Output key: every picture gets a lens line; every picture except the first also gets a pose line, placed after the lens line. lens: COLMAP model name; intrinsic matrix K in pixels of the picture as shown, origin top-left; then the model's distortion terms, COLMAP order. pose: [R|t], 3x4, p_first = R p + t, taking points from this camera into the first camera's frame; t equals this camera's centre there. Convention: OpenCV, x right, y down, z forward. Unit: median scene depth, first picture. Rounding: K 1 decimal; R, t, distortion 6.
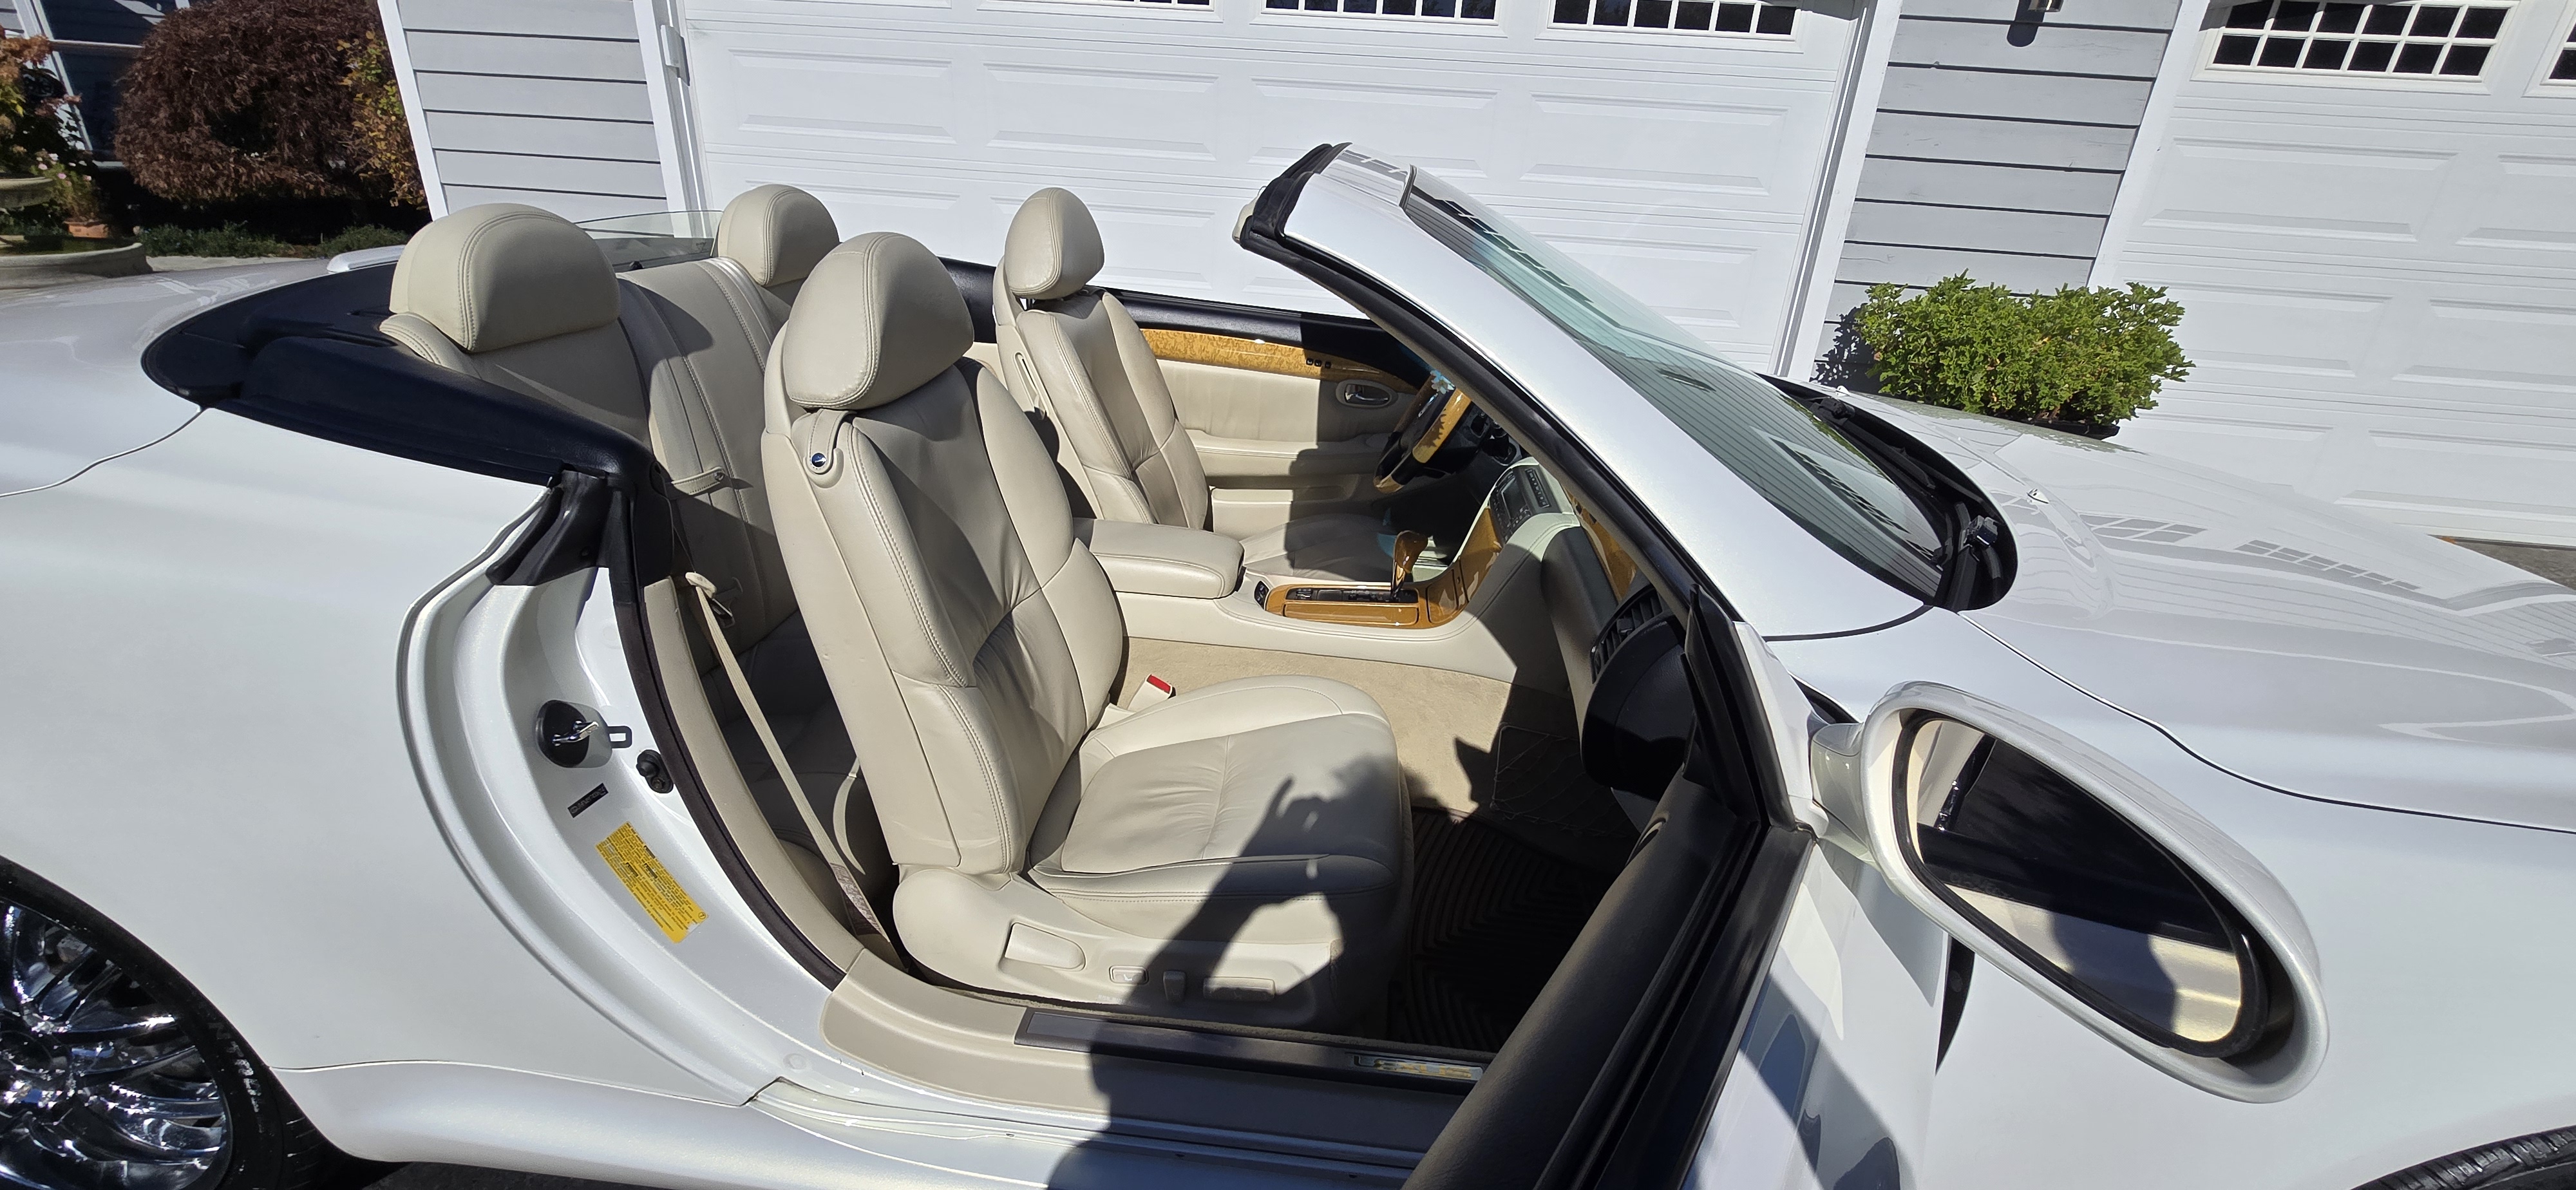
lens RADIAL K [[1047.2, 0, 1283.6], [0, 1047.2, 589.3], [0, 0, 1]] dist [-0.005551, 0.000661]
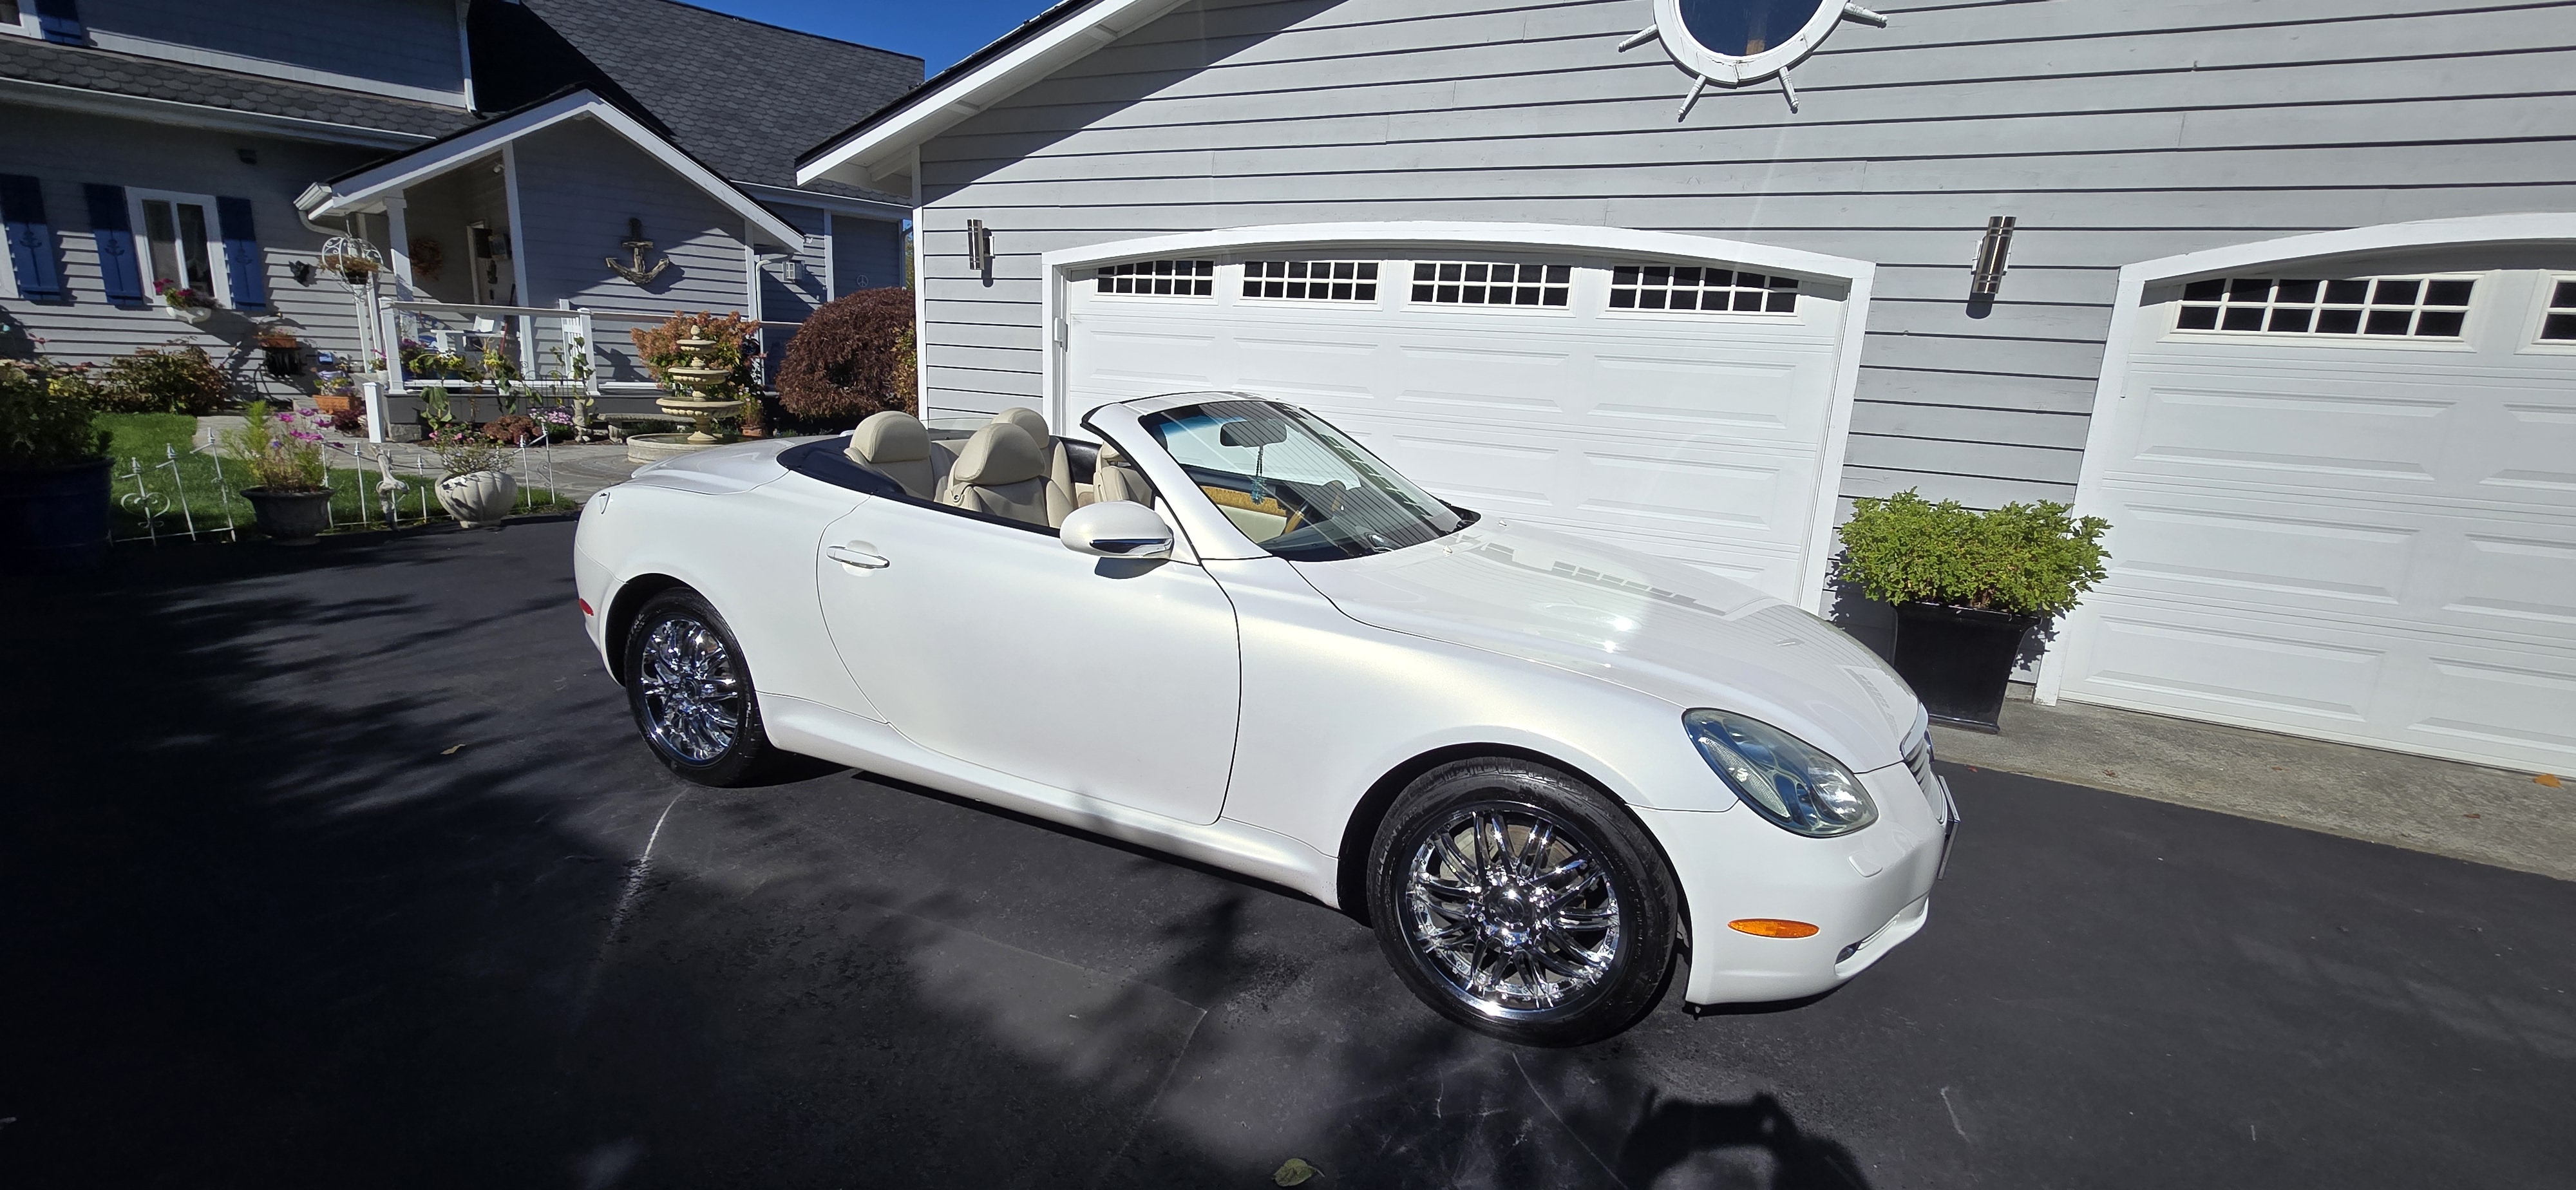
lens RADIAL K [[1047.2, 0, 1292.0], [0, 1047.2, 594.8], [0, 0, 1]] dist [-0.005551, 0.000661]
pose [[0.939558, 0.071892, -0.334758, 0.359732], [-0.137855, 0.974389, -0.177657, 0.133369], [0.313412, 0.213067, 0.925405, -0.334177]]
